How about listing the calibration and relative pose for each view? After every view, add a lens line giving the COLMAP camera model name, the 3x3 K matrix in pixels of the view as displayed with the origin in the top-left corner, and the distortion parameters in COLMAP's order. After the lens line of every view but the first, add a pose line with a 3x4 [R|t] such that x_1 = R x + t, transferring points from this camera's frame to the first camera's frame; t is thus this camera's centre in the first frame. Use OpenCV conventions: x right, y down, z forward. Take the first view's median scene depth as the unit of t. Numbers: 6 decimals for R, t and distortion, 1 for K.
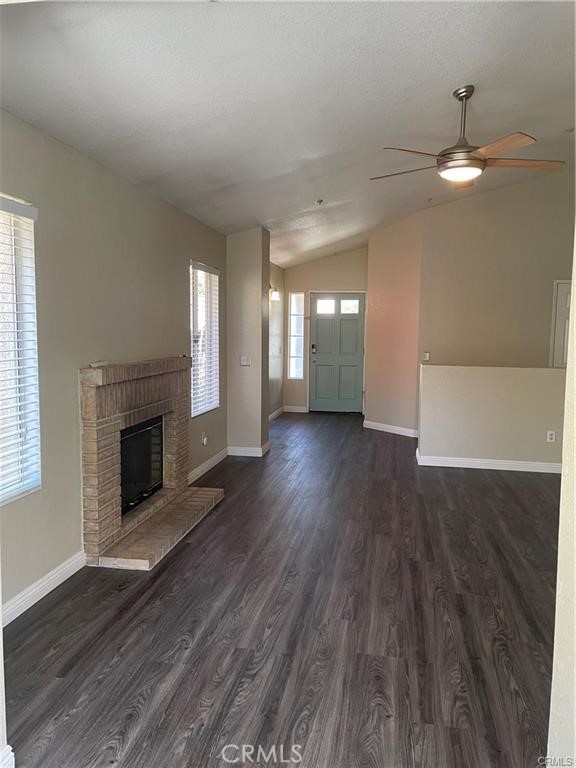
lens RADIAL K [[582.0, 0, 291.4], [0, 582.0, 383.8], [0, 0, 1]] dist [0.078995, -0.094983]
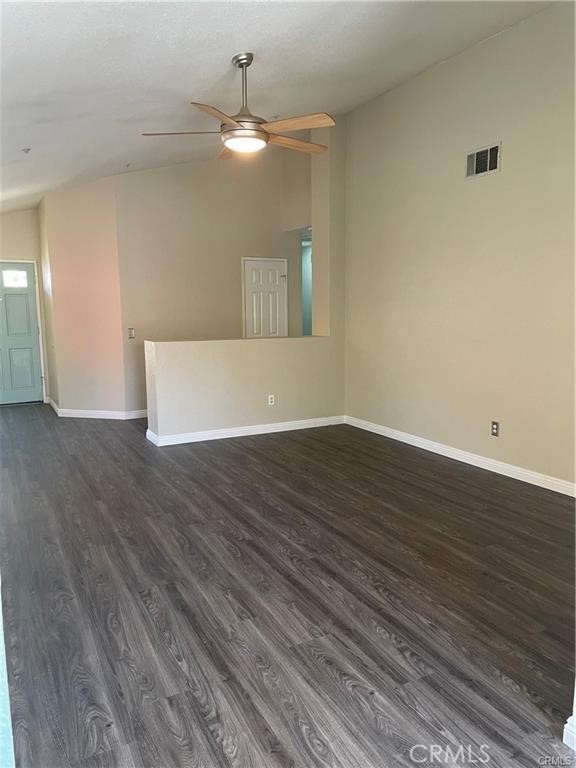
lens RADIAL K [[582.0, 0, 290.6], [0, 582.0, 383.1], [0, 0, 1]] dist [0.078995, -0.094983]
pose [[0.792955, -0.104708, 0.600215, -0.352193], [0.078661, 0.994471, 0.069566, -0.028289], [-0.604181, -0.007949, 0.796807, 0.209382]]
